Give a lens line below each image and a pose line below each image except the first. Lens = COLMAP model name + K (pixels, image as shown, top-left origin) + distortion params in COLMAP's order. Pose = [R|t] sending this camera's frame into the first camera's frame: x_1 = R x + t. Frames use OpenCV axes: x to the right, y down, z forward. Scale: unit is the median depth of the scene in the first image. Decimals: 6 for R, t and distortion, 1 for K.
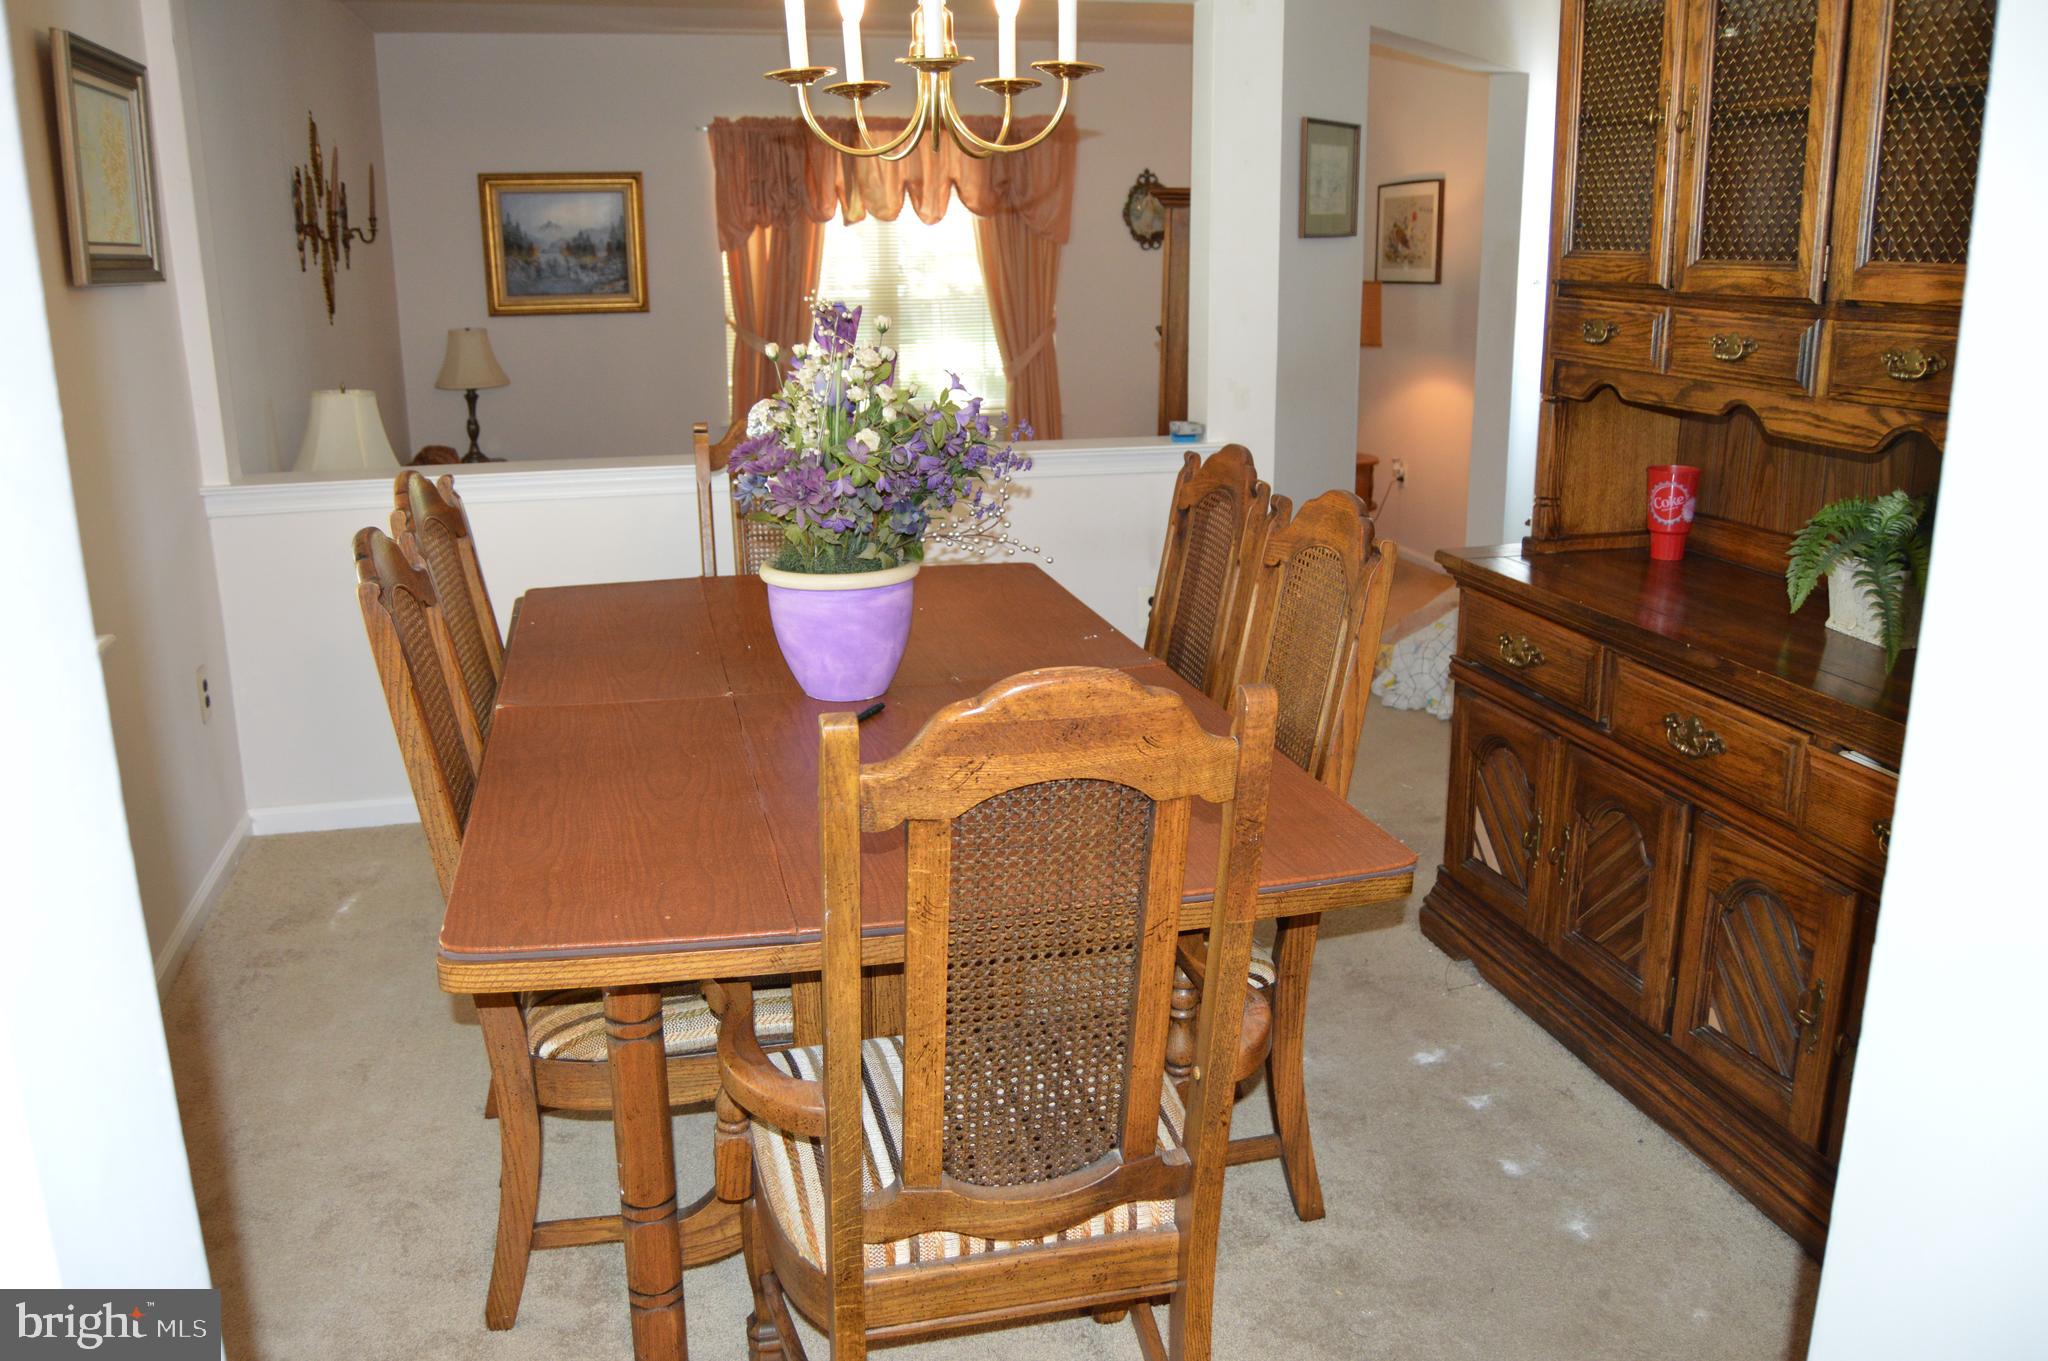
lens RADIAL K [[1616.8, 0, 1036.2], [0, 1616.8, 684.3], [0, 0, 1]] dist [-0.093876, 0.037560]
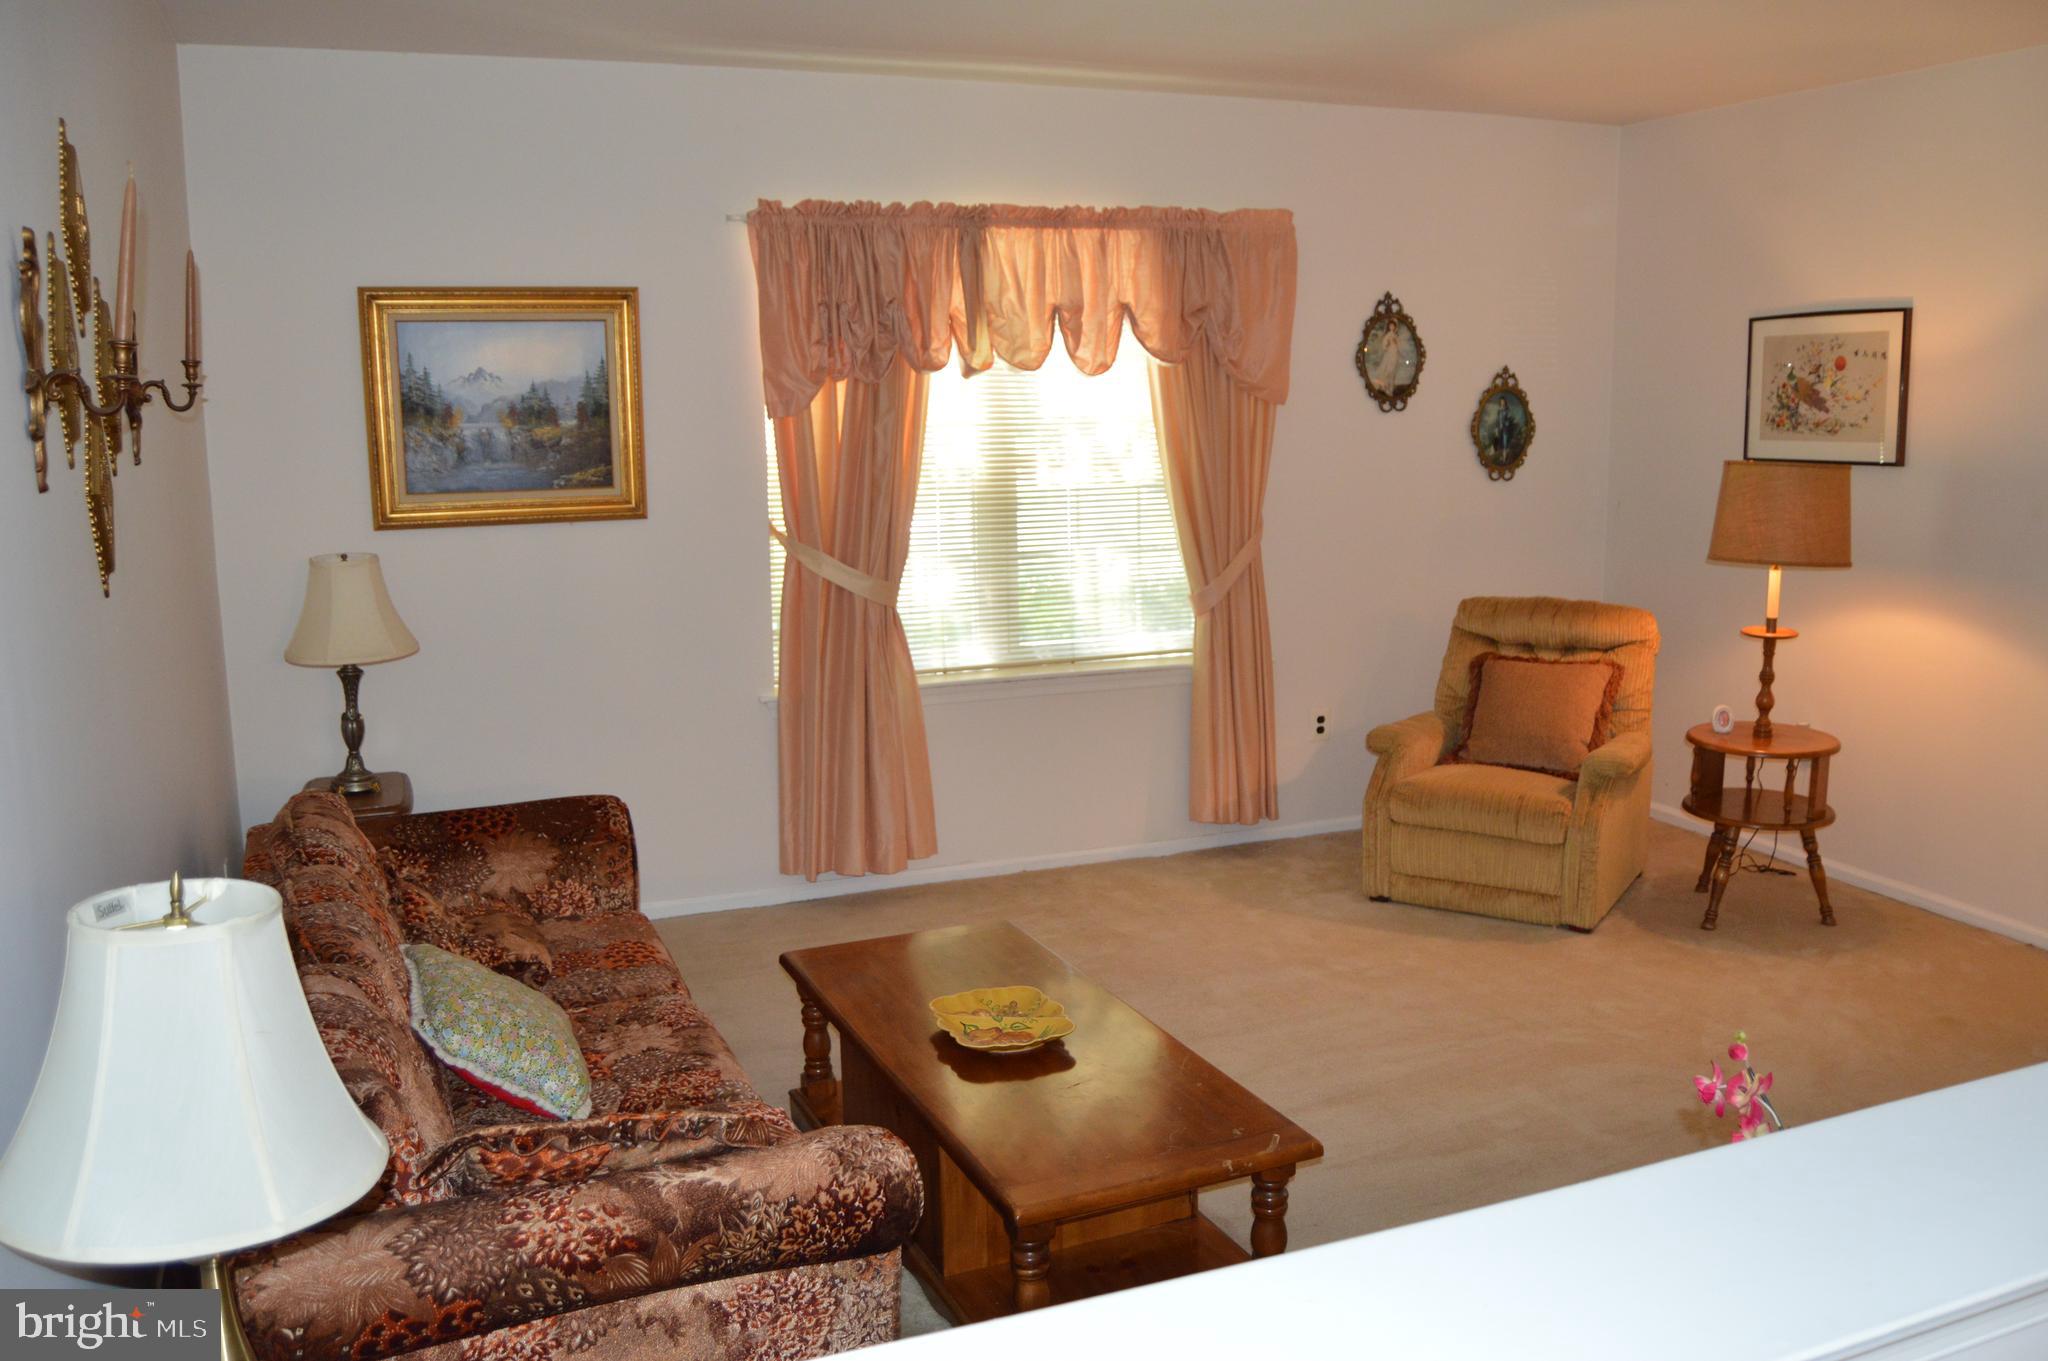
lens RADIAL K [[1658.1, 0, 1024.0], [0, 1658.1, 680.5], [0, 0, 1]] dist [-0.077685, 0.018325]
pose [[0.992695, -0.024649, 0.118110, -0.179188], [0.035511, 0.995239, -0.090763, -0.112746], [-0.115311, 0.094294, 0.988844, 0.384320]]
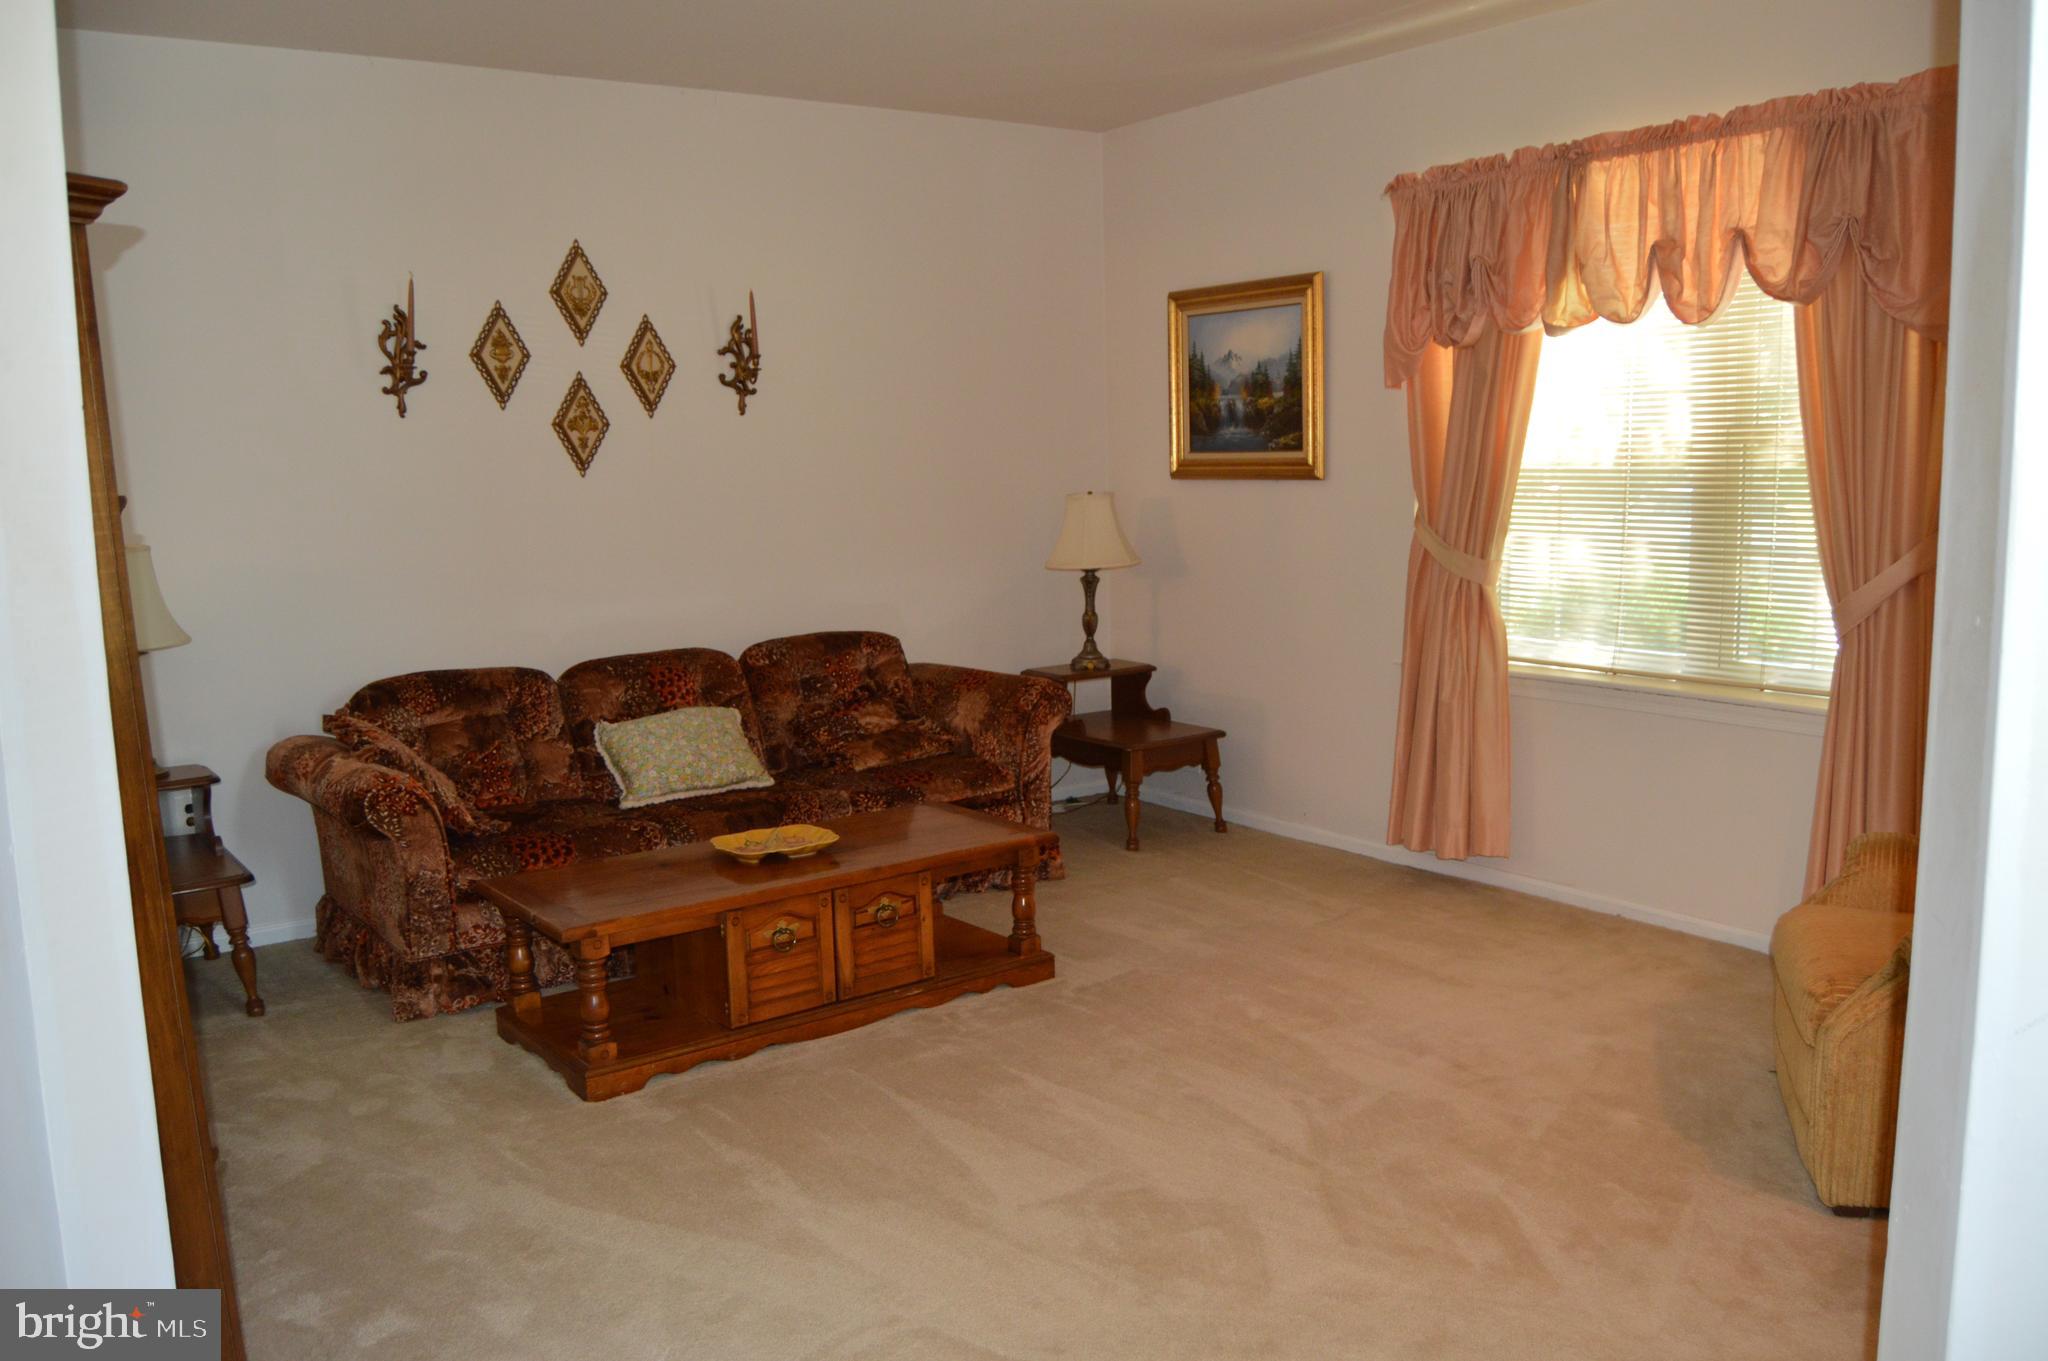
lens RADIAL K [[1616.8, 0, 1036.2], [0, 1616.8, 684.3], [0, 0, 1]] dist [-0.093876, 0.037560]
pose [[0.355411, 0.132321, -0.925297, 0.355377], [-0.224971, 0.972938, 0.052721, -0.160882], [0.907233, 0.189428, 0.375561, 0.668881]]
